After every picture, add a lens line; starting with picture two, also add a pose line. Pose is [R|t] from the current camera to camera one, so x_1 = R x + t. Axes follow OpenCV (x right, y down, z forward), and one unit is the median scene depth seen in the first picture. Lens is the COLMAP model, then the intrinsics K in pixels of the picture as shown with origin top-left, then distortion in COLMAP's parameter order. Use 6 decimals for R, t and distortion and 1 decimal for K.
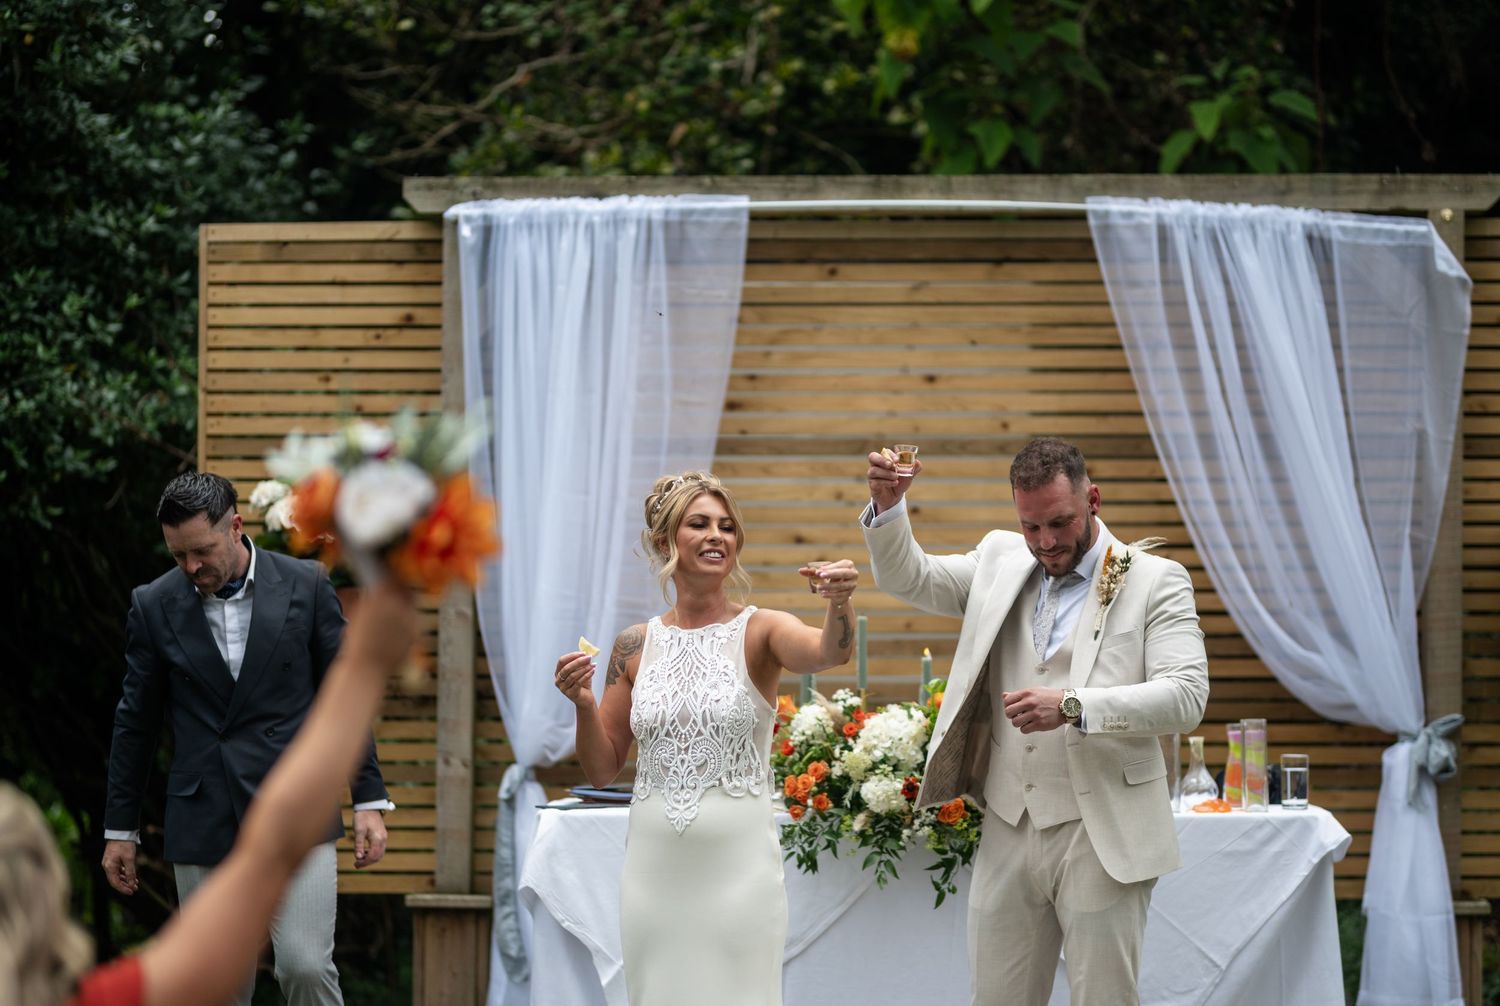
lens RADIAL K [[3674.5, 0, 750.0], [0, 3674.5, 503.0], [0, 0, 1]] dist [0.003036, -0.486575]
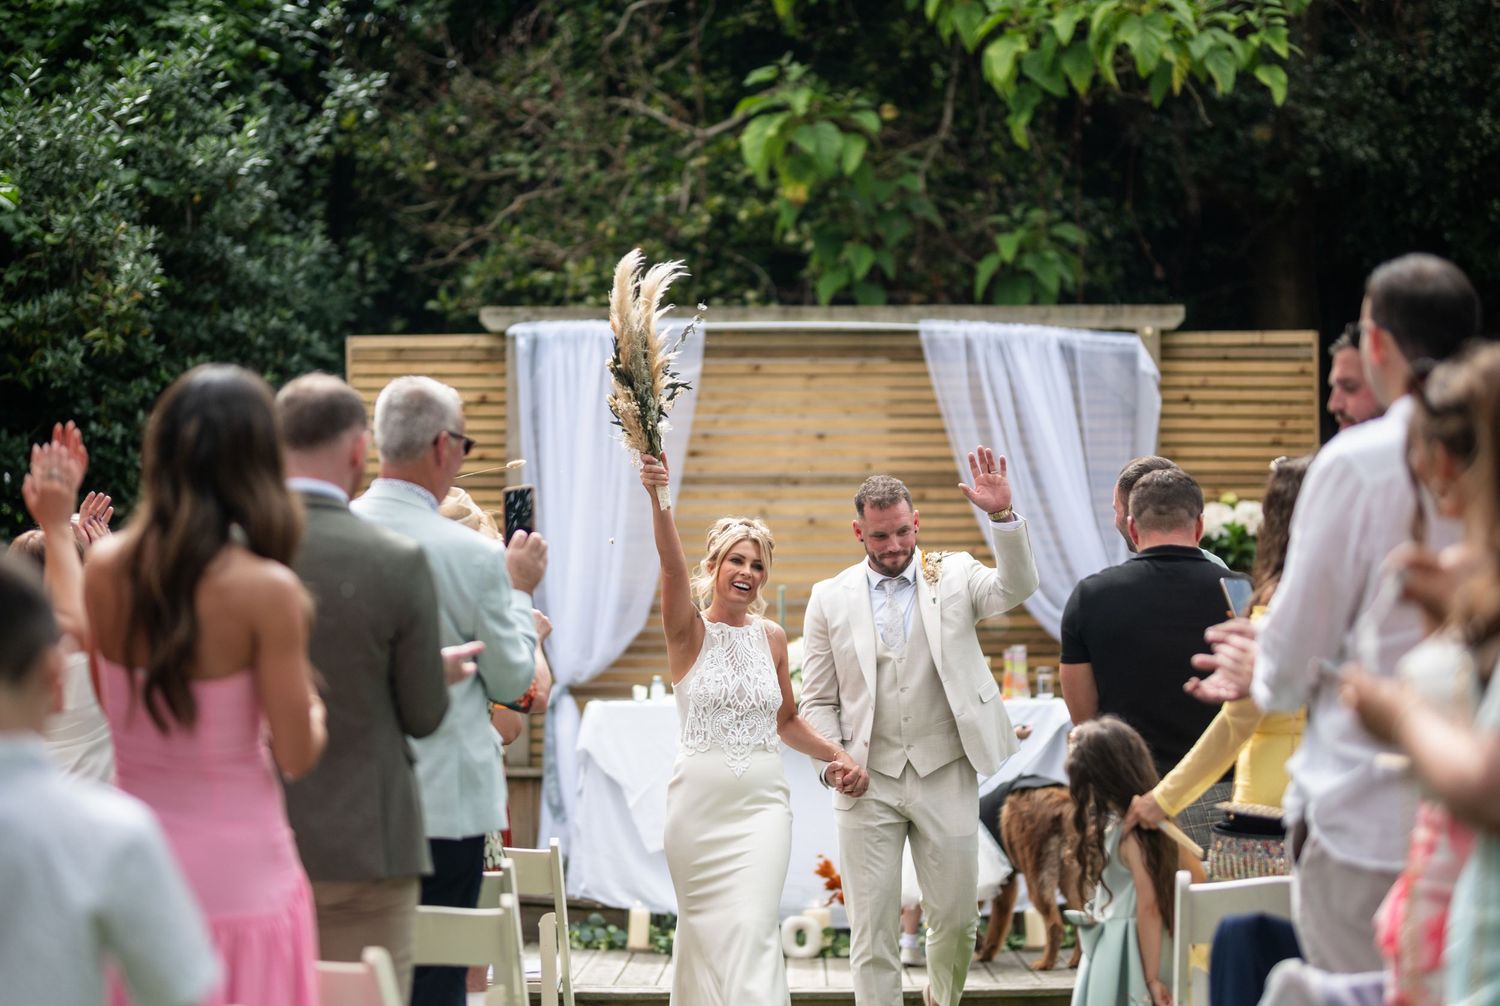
lens RADIAL K [[3580.3, 0, 750.0], [0, 3580.3, 503.0], [0, 0, 1]] dist [0.008042, -0.521305]
pose [[0.999396, -0.002933, 0.034634, -0.033198], [0.002992, 0.999994, -0.001670, -0.003093], [-0.034628, 0.001773, 0.999399, -0.515583]]
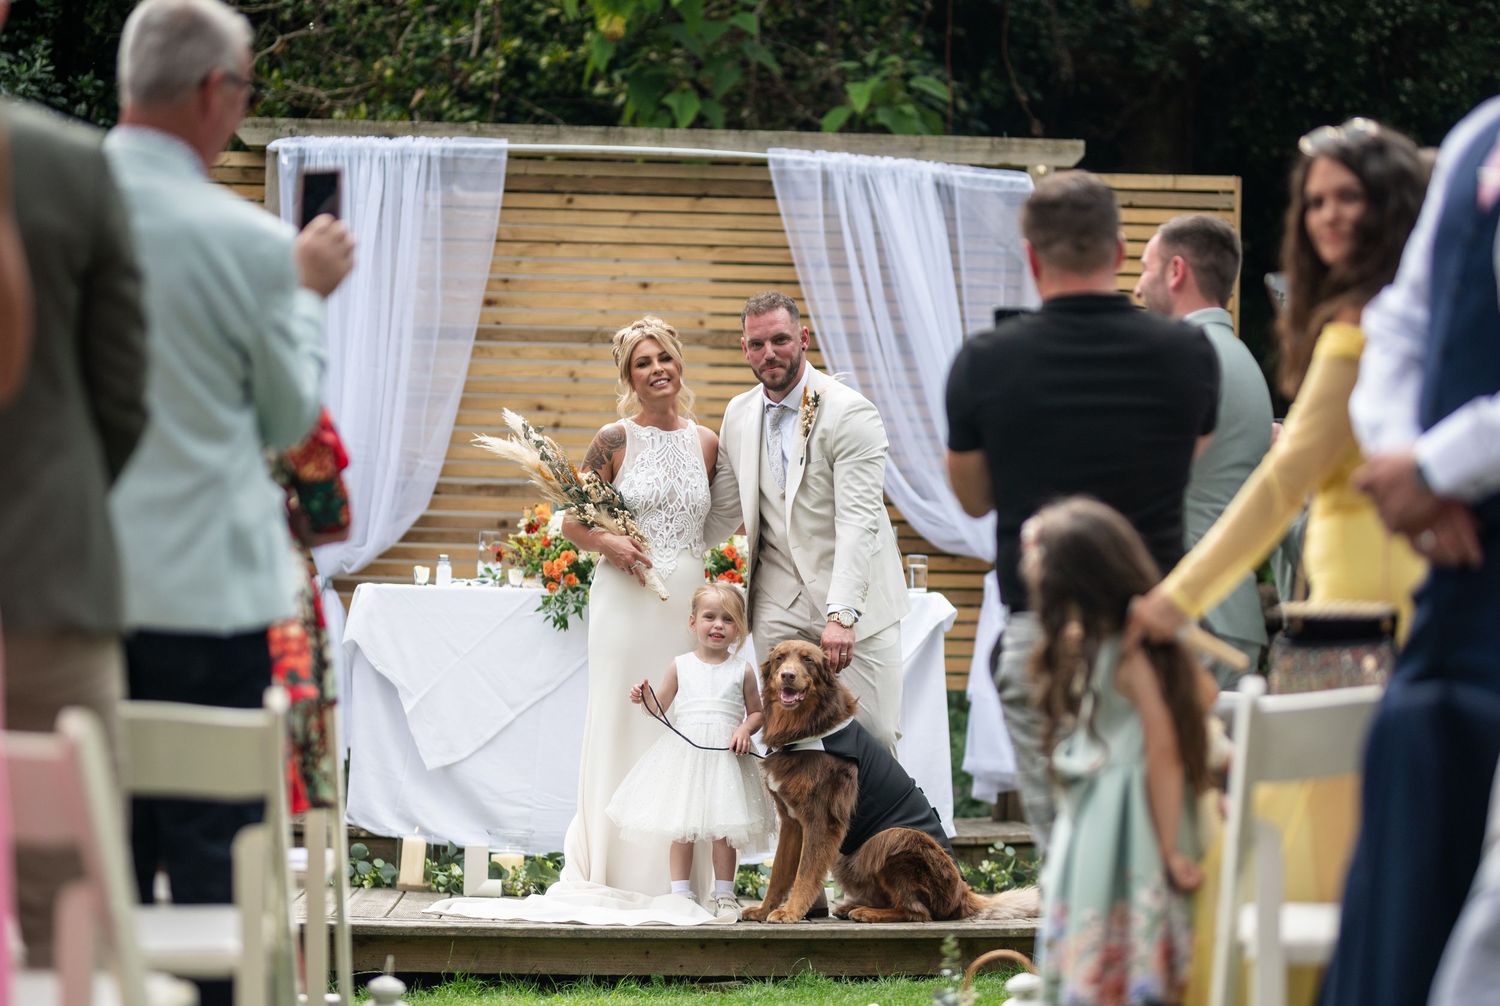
lens RADIAL K [[3800.1, 0, 815.5], [0, 3800.1, 501.2], [0, 0, 1]] dist [-0.025770, -0.357233]
pose [[0.993057, 0.020155, 0.115892, -0.044250], [-0.019803, 0.999795, -0.004188, 0.046234], [-0.115953, 0.001864, 0.993253, -0.331282]]
